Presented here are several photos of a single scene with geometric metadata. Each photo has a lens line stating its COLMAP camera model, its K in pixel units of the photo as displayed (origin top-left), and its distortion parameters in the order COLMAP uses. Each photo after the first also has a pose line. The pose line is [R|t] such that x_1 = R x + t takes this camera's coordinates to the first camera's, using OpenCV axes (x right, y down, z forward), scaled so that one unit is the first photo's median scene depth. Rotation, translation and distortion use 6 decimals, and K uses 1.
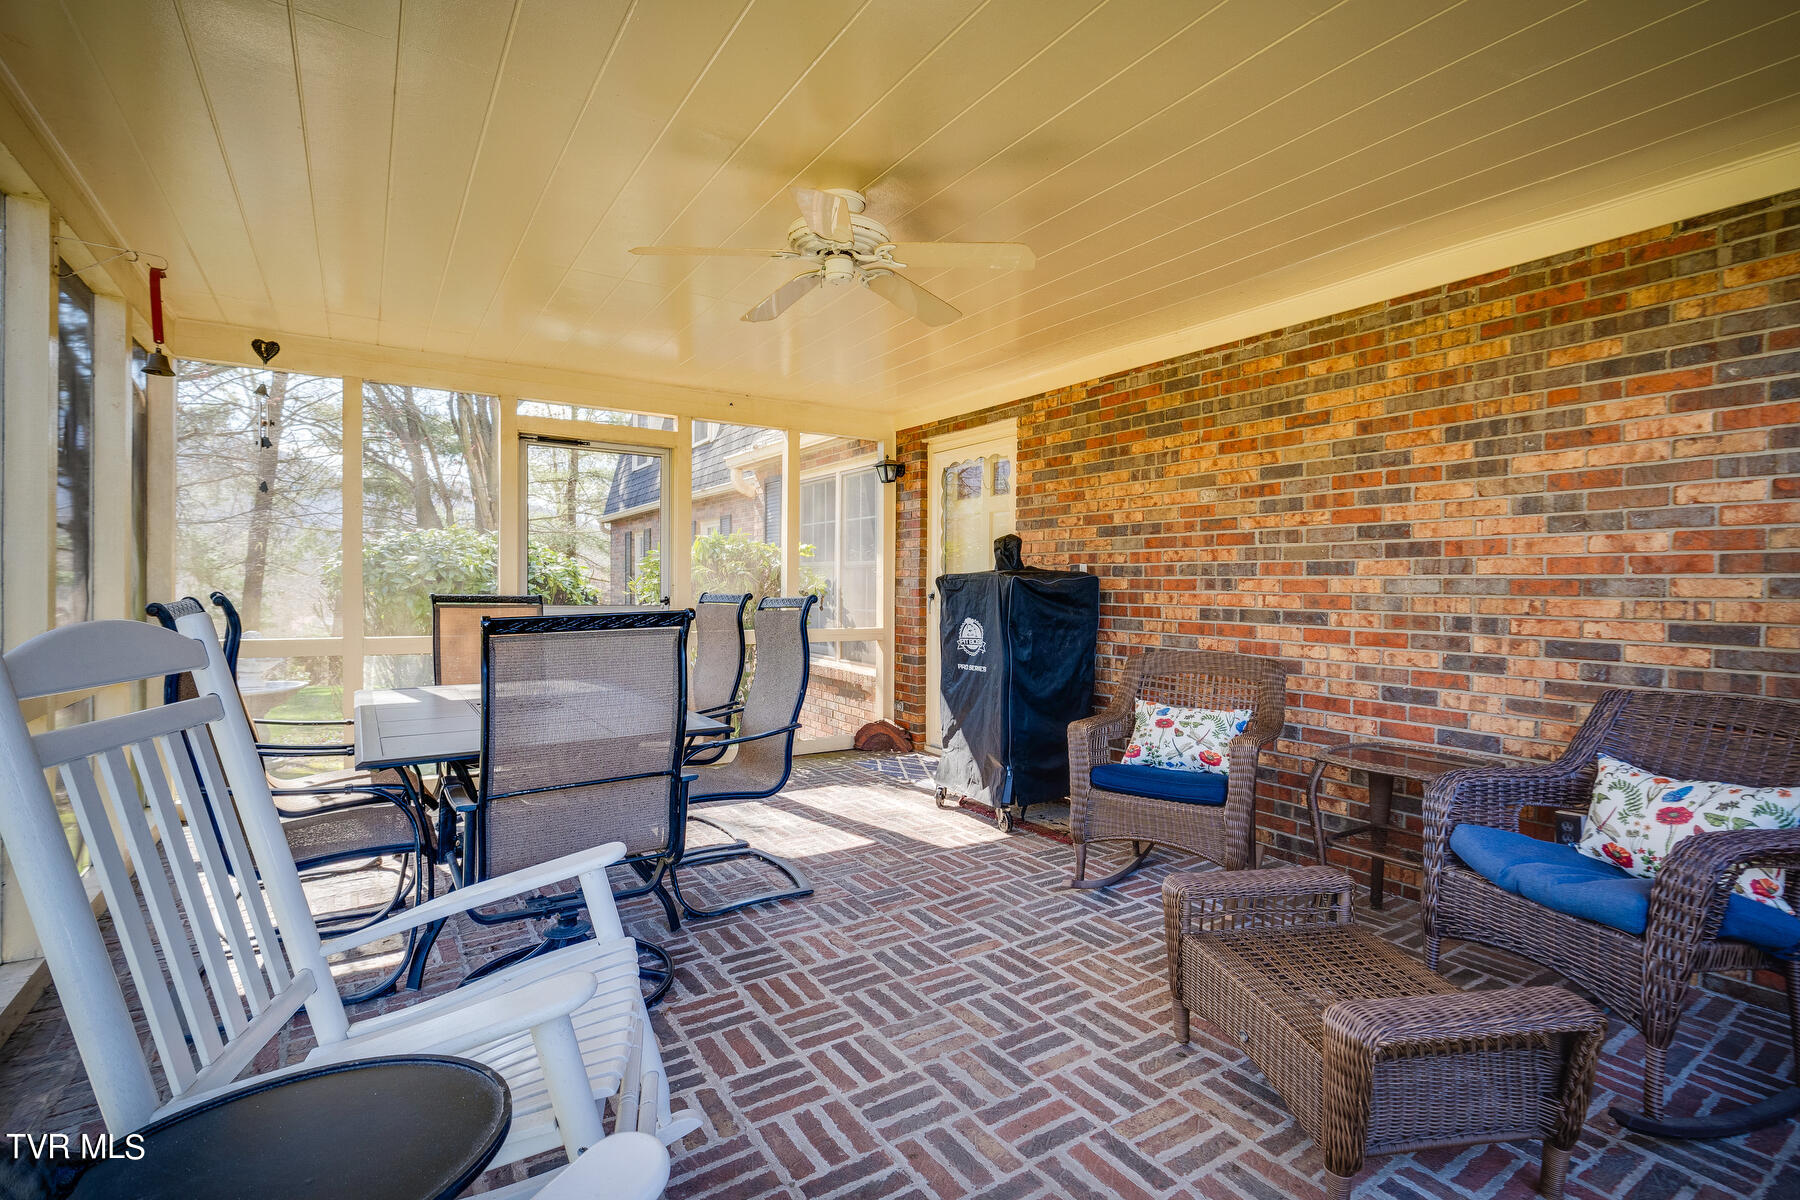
lens RADIAL K [[811.2, 0, 899.9], [0, 811.2, 590.8], [0, 0, 1]] dist [0.000174, -0.000093]
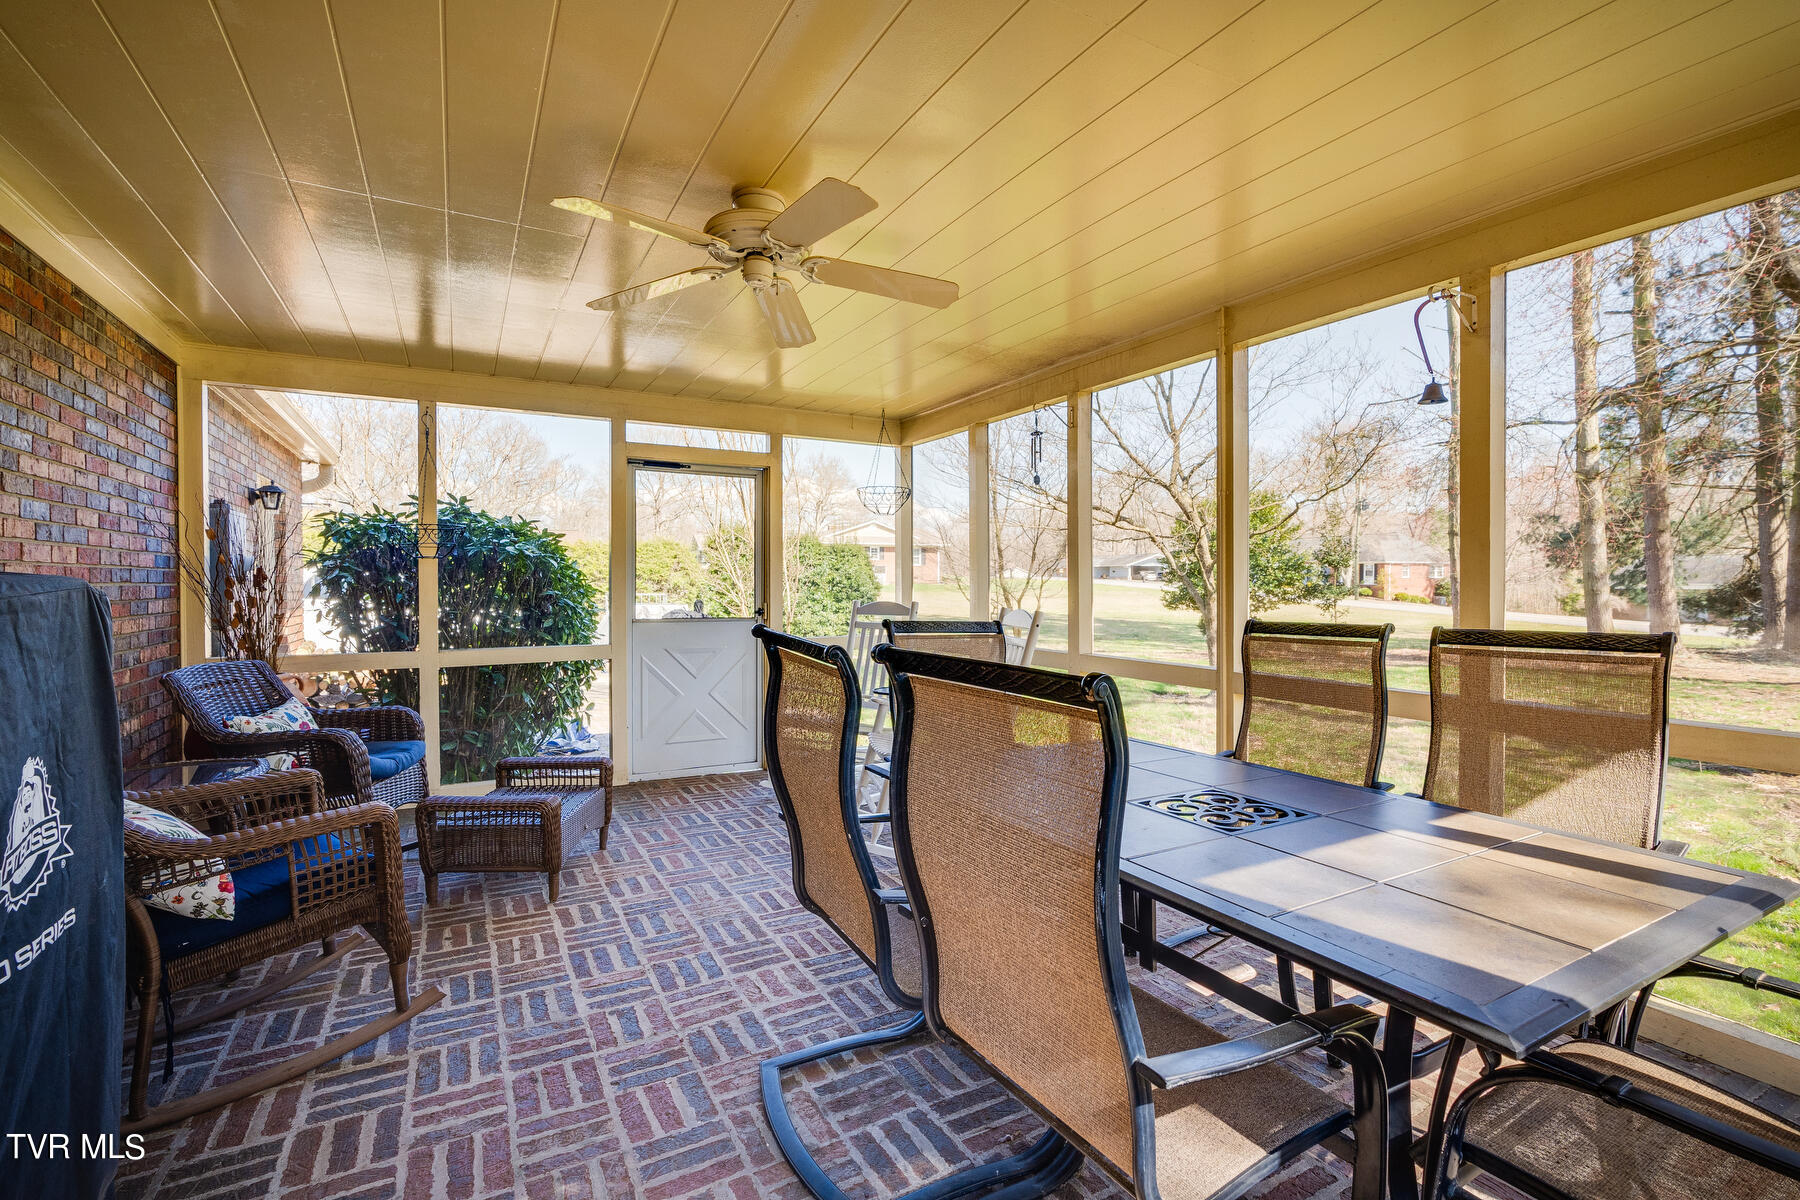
lens RADIAL K [[811.2, 0, 900.2], [0, 811.2, 593.4], [0, 0, 1]] dist [0.000174, -0.000093]
pose [[-0.997371, -0.008428, 0.071979, -0.317114], [-0.006899, 0.999746, 0.021464, -0.039788], [-0.072142, 0.020911, -0.997175, 1.961246]]
